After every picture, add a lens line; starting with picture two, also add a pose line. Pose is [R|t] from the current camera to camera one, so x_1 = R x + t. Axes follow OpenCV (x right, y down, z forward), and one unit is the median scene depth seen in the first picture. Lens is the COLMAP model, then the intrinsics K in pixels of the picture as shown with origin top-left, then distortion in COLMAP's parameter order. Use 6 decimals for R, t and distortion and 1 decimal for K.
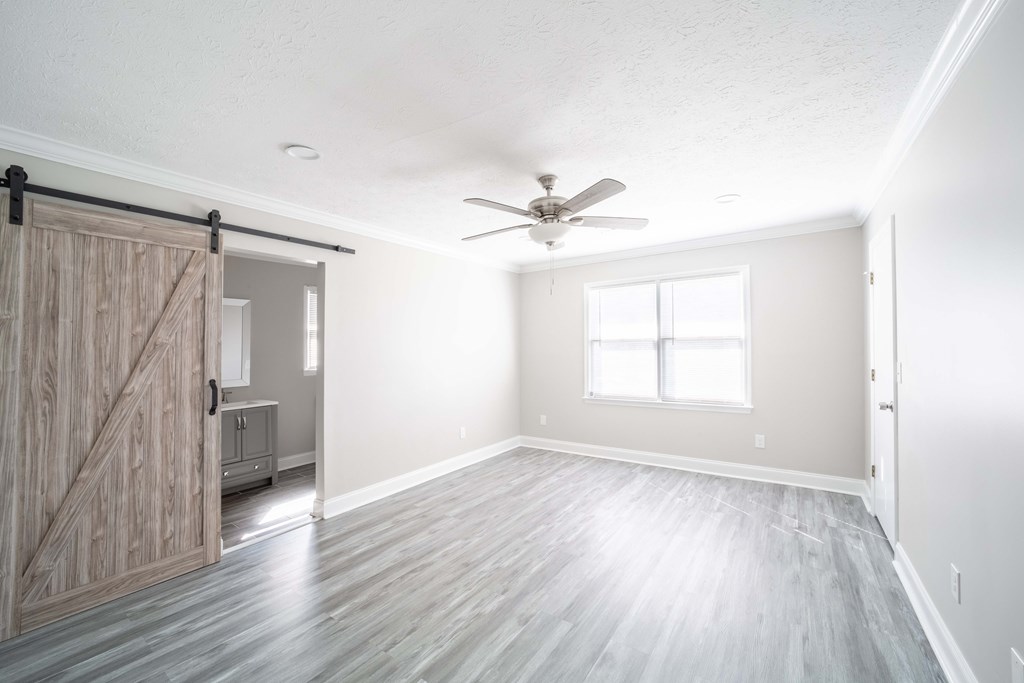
lens RADIAL K [[397.8, 0, 512.5], [0, 397.8, 345.0], [0, 0, 1]] dist [-0.036548, 0.008849]
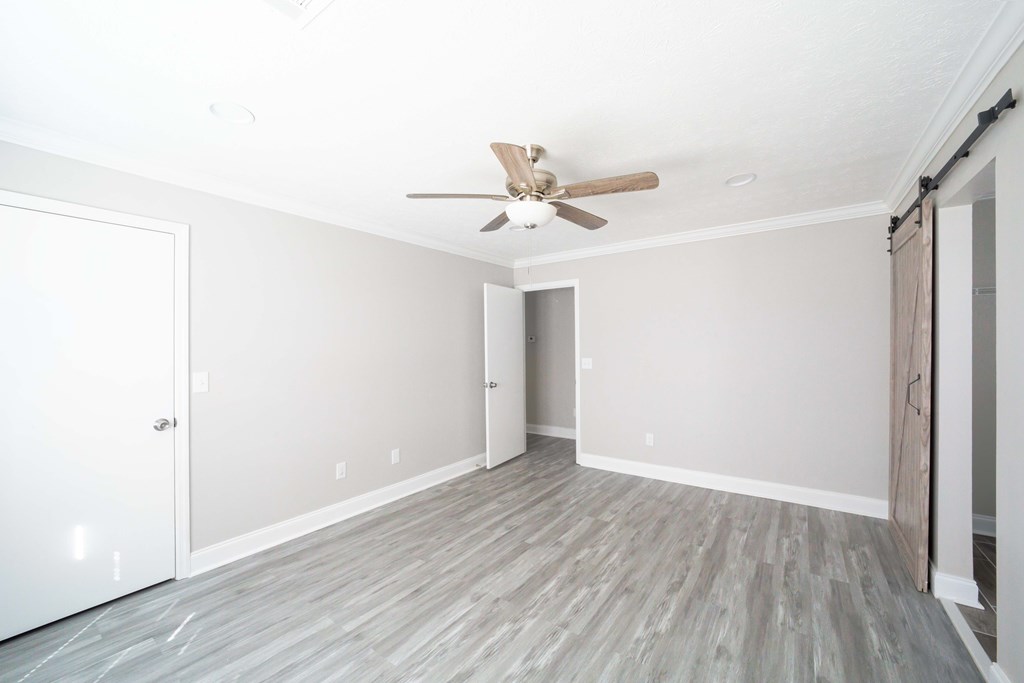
lens RADIAL K [[397.8, 0, 512.5], [0, 397.8, 345.0], [0, 0, 1]] dist [-0.036548, 0.008849]
pose [[-0.999524, 0.024901, 0.018229, 0.124845], [0.024659, 0.999607, -0.013365, 0.000377], [-0.018554, -0.012909, -0.999745, 2.024149]]
